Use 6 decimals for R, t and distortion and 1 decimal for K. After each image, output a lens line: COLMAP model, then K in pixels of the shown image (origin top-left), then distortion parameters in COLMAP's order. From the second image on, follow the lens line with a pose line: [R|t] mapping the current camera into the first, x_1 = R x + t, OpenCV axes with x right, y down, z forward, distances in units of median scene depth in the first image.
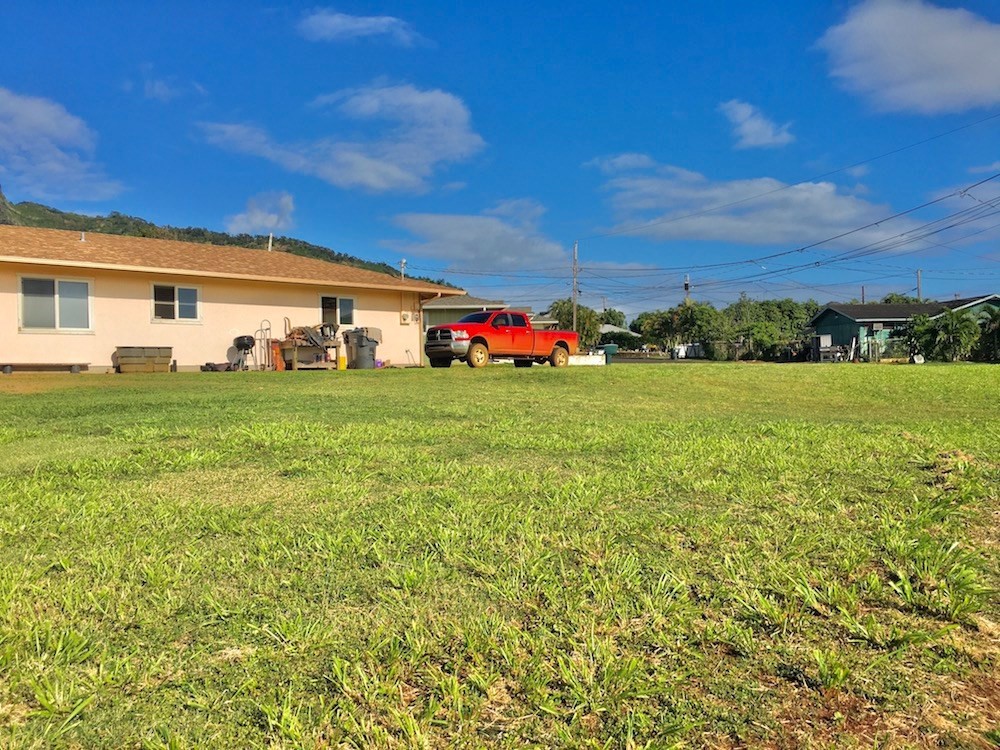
lens RADIAL K [[859.7, 0, 500.0], [0, 859.7, 375.0], [0, 0, 1]] dist [0.034301, -0.007878]
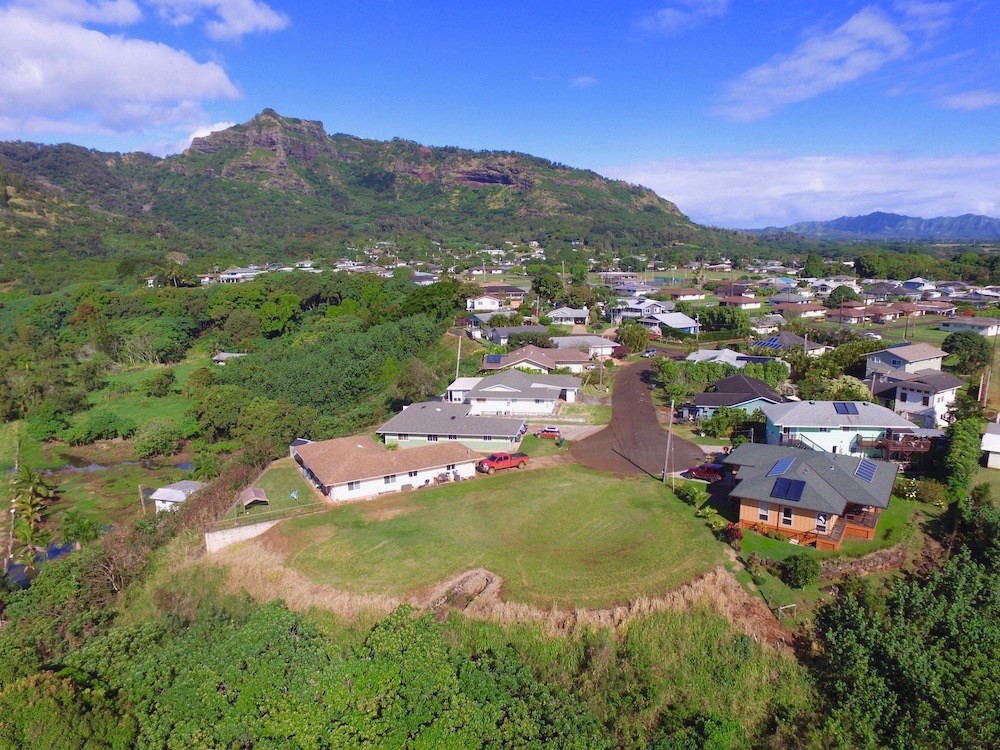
lens RADIAL K [[674.7, 0, 506.6], [0, 674.7, 378.8], [0, 0, 1]] dist [-0.123459, 0.093966]
pose [[0.966283, 0.054653, -0.251614, 0.744970], [-0.004732, 0.980817, 0.194871, -0.976617], [0.257438, -0.187110, 0.948006, -1.648433]]
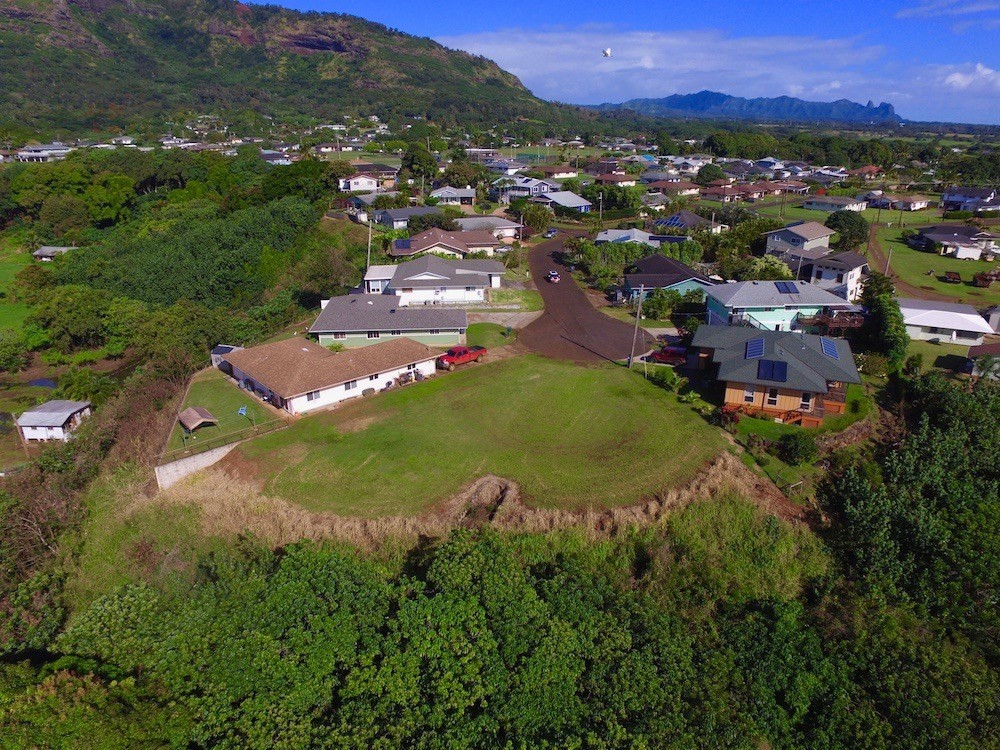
lens RADIAL K [[674.7, 0, 506.6], [0, 674.7, 378.8], [0, 0, 1]] dist [-0.123459, 0.093966]
pose [[0.999434, 0.029899, -0.015440, 0.238450], [-0.022346, 0.932768, 0.359784, -0.957420], [0.025159, -0.359235, 0.932908, -1.528086]]
